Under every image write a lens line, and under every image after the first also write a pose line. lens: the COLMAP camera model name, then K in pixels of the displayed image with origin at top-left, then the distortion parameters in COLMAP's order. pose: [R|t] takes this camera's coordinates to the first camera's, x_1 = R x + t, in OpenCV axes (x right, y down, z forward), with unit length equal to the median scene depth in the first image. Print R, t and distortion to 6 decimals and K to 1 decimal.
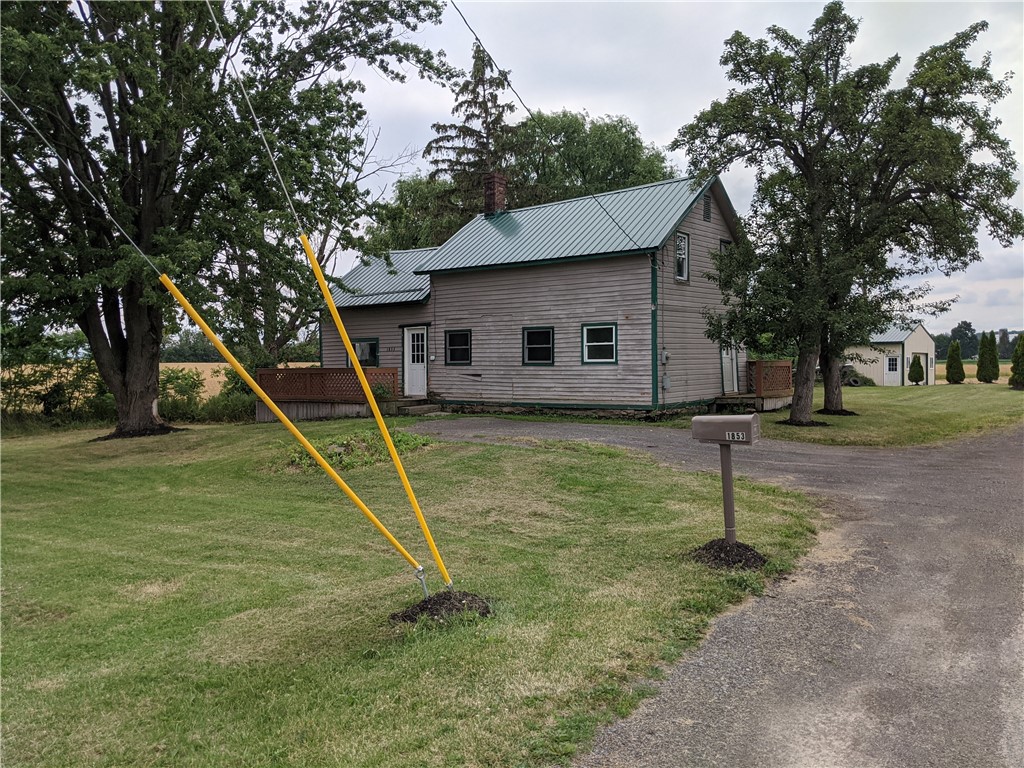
lens RADIAL K [[840.2, 0, 488.7], [0, 840.2, 394.9], [0, 0, 1]] dist [0.038111, -0.057964]
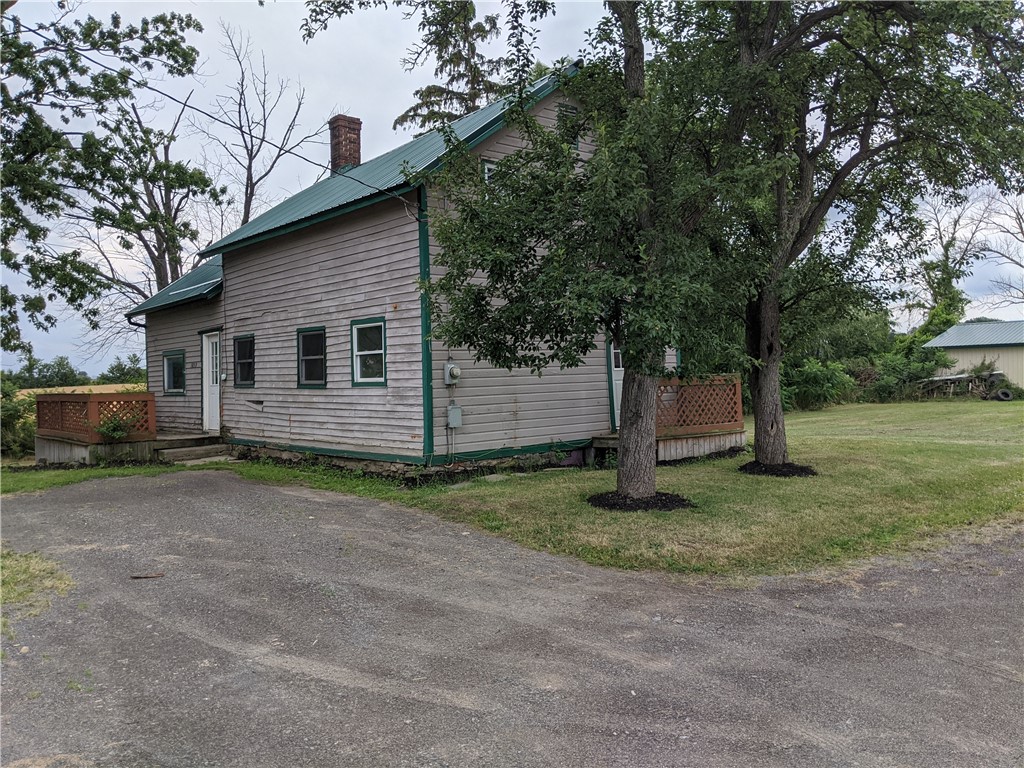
lens RADIAL K [[840.2, 0, 514.1], [0, 840.2, 377.3], [0, 0, 1]] dist [0.038111, -0.057964]
pose [[0.983419, -0.013218, -0.180864, 0.323111], [0.007128, 0.999387, -0.034282, -0.019963], [0.181206, 0.032425, 0.982911, 0.394726]]
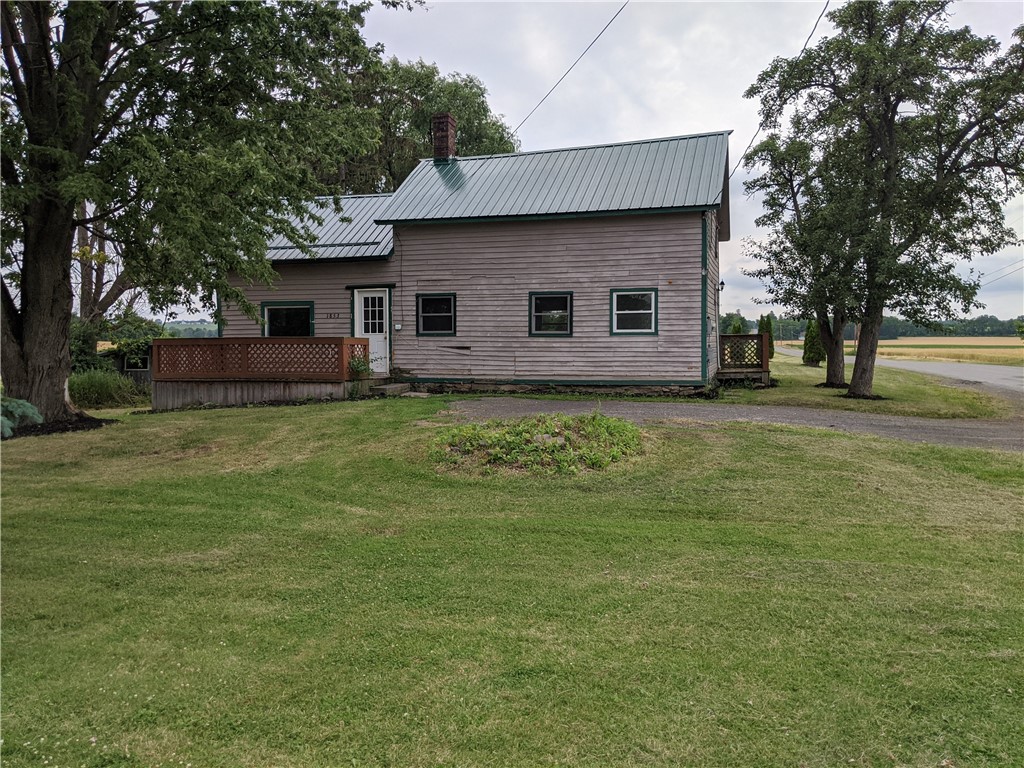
lens RADIAL K [[840.2, 0, 507.3], [0, 840.2, 388.5], [0, 0, 1]] dist [0.038111, -0.057964]
pose [[0.928593, -0.012095, 0.370901, -0.301105], [0.006907, 0.999859, 0.015313, 0.004971], [-0.371034, -0.011658, 0.928546, 0.211550]]
